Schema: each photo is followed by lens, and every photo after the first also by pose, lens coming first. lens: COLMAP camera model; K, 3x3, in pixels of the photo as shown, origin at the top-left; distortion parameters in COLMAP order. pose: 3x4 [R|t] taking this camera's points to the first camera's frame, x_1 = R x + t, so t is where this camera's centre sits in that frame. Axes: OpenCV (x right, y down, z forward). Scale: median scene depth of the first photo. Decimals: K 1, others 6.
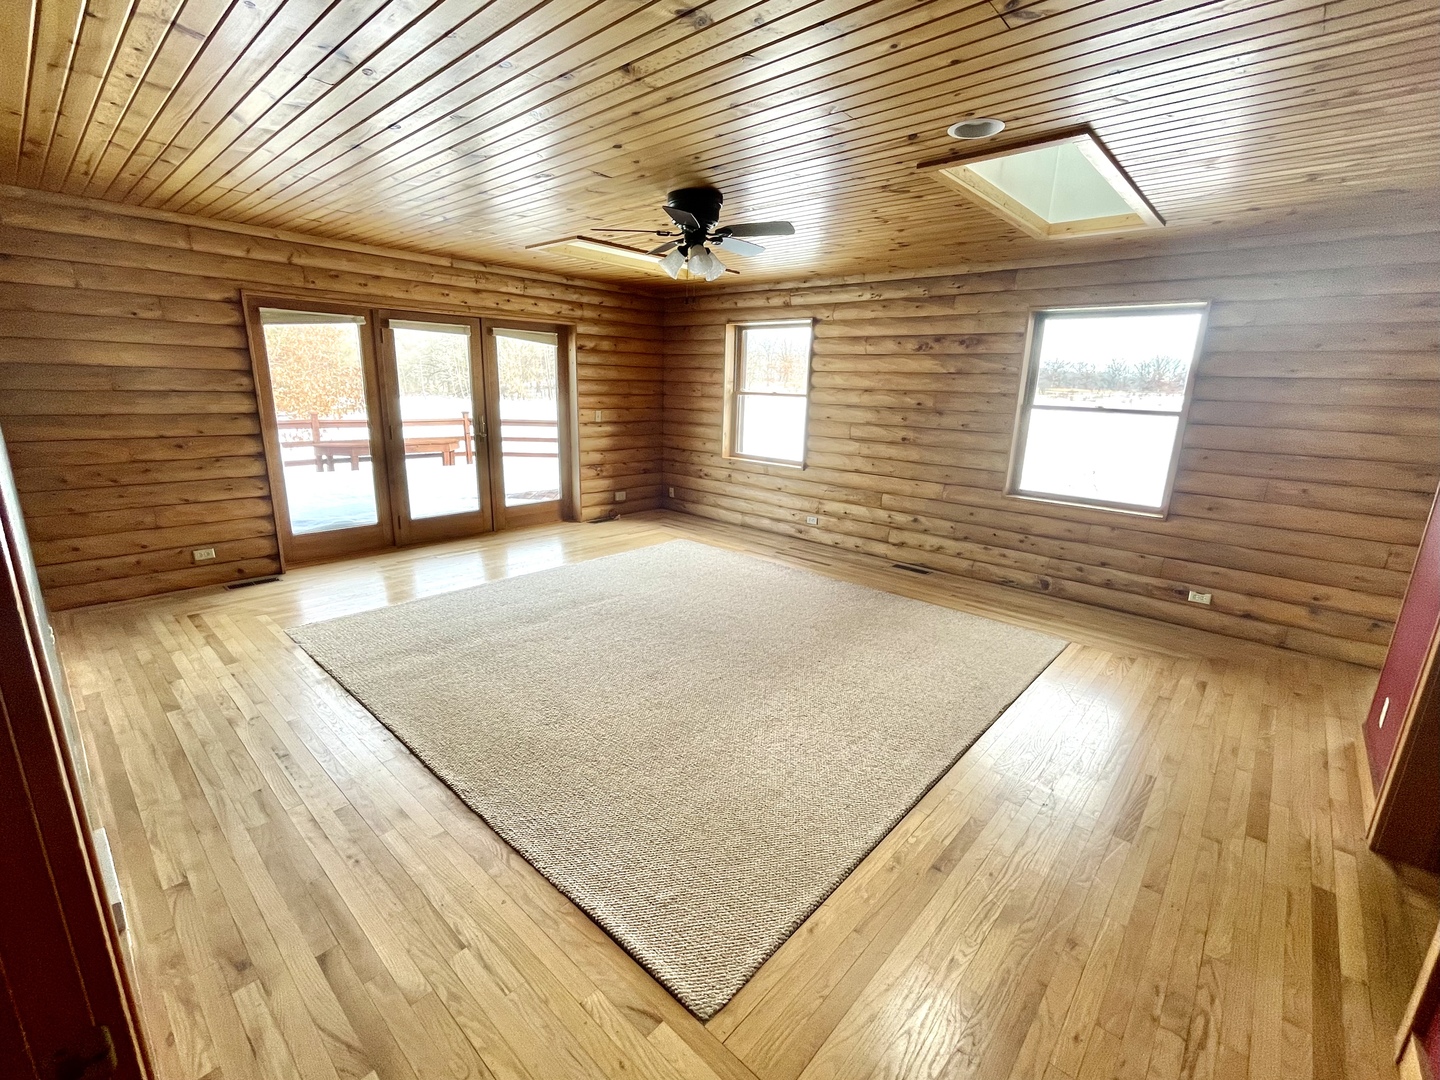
lens RADIAL K [[628.8, 0, 713.1], [0, 628.8, 547.0], [0, 0, 1]] dist [0.001788, 0.000497]
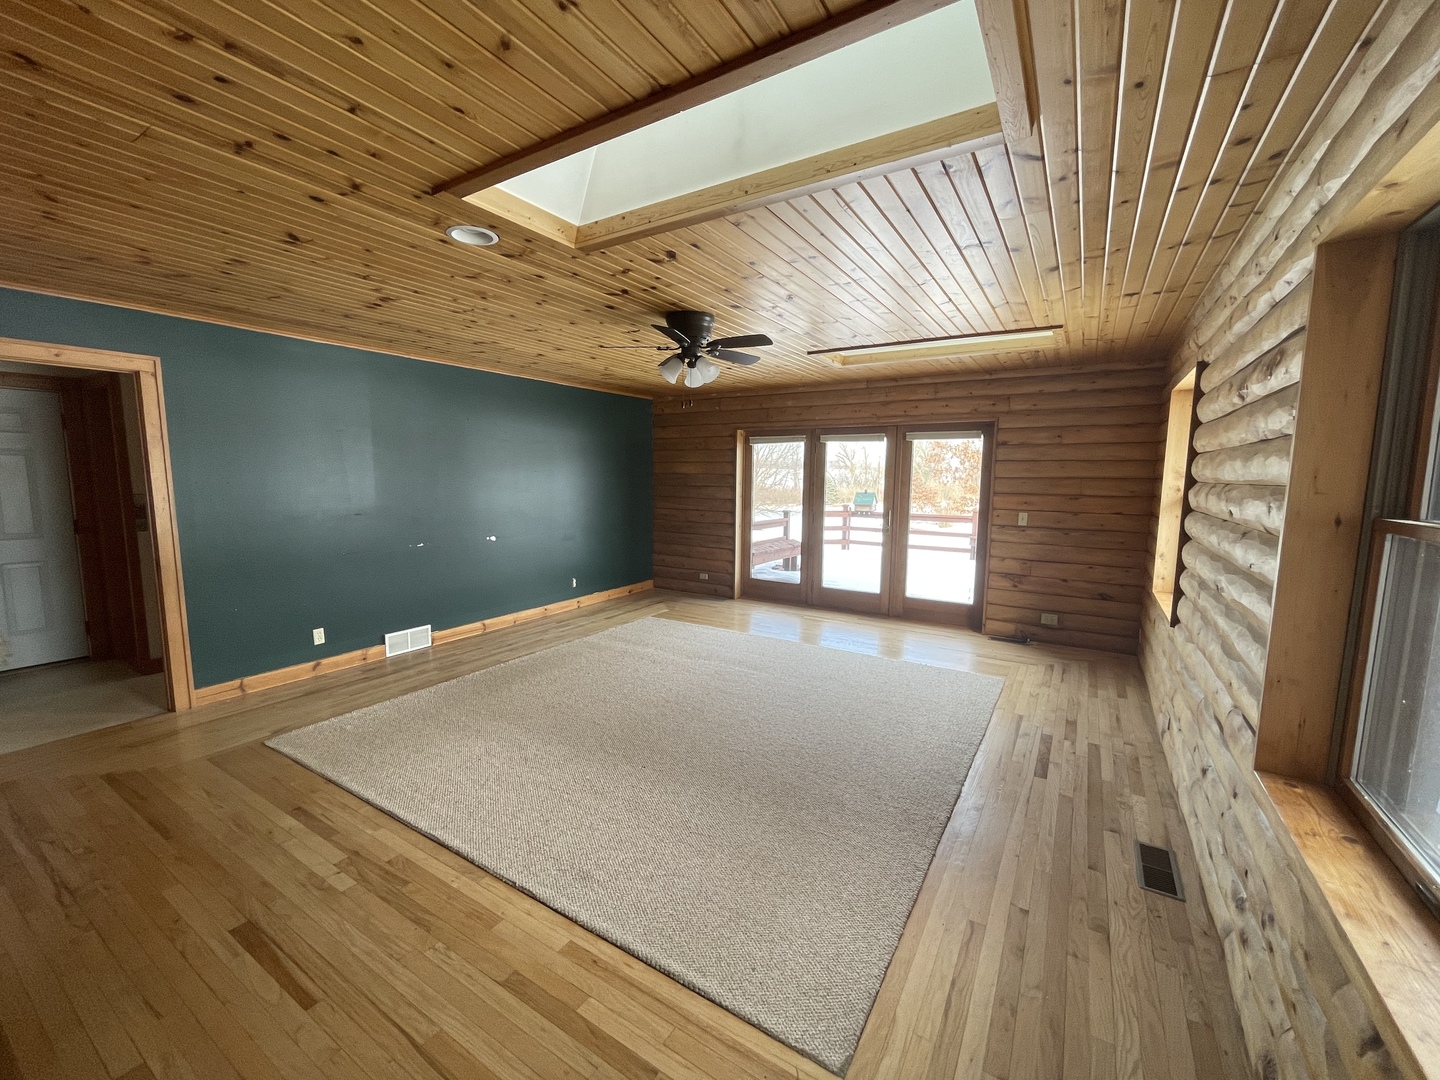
lens RADIAL K [[588.3, 0, 714.6], [0, 588.3, 541.5], [0, 0, 1]] dist [-0.001085, 0.000153]
pose [[0.177967, 0.087758, -0.980116, 0.663714], [-0.257375, 0.965495, 0.039715, -0.128667], [0.949782, 0.245189, 0.194413, 0.569295]]
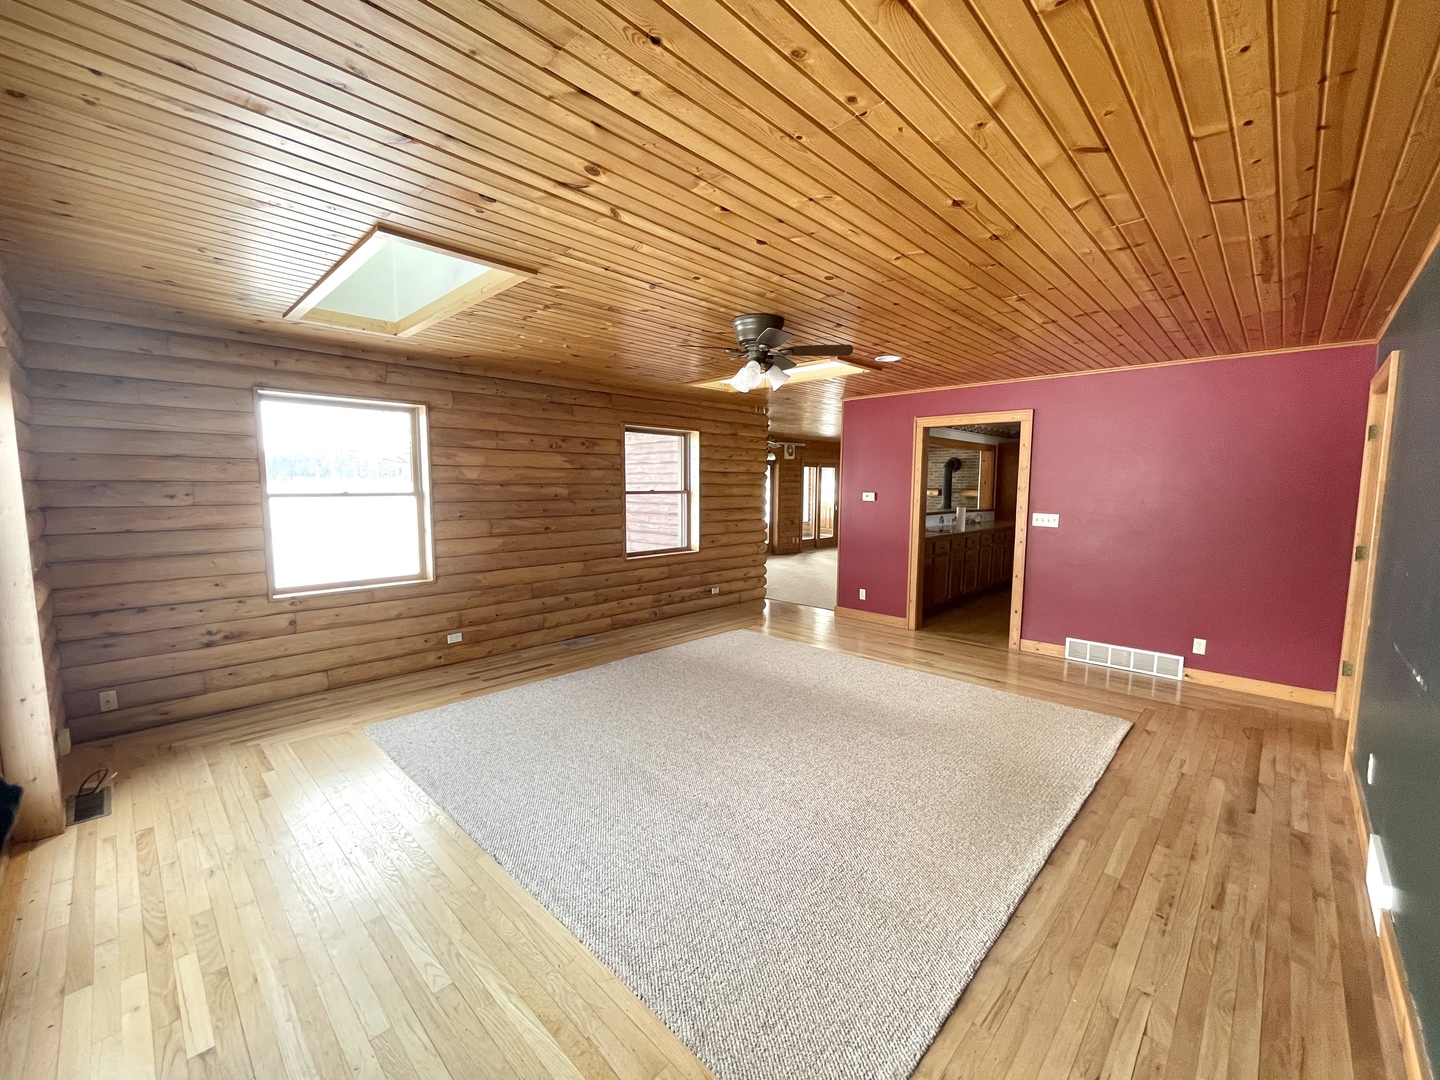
lens RADIAL K [[588.3, 0, 714.6], [0, 588.3, 541.5], [0, 0, 1]] dist [-0.001085, 0.000153]
pose [[0.030555, -0.126531, 0.991492, -0.686384], [0.253408, 0.960527, 0.114770, -0.194414], [-0.966877, 0.247745, 0.061413, 0.678093]]
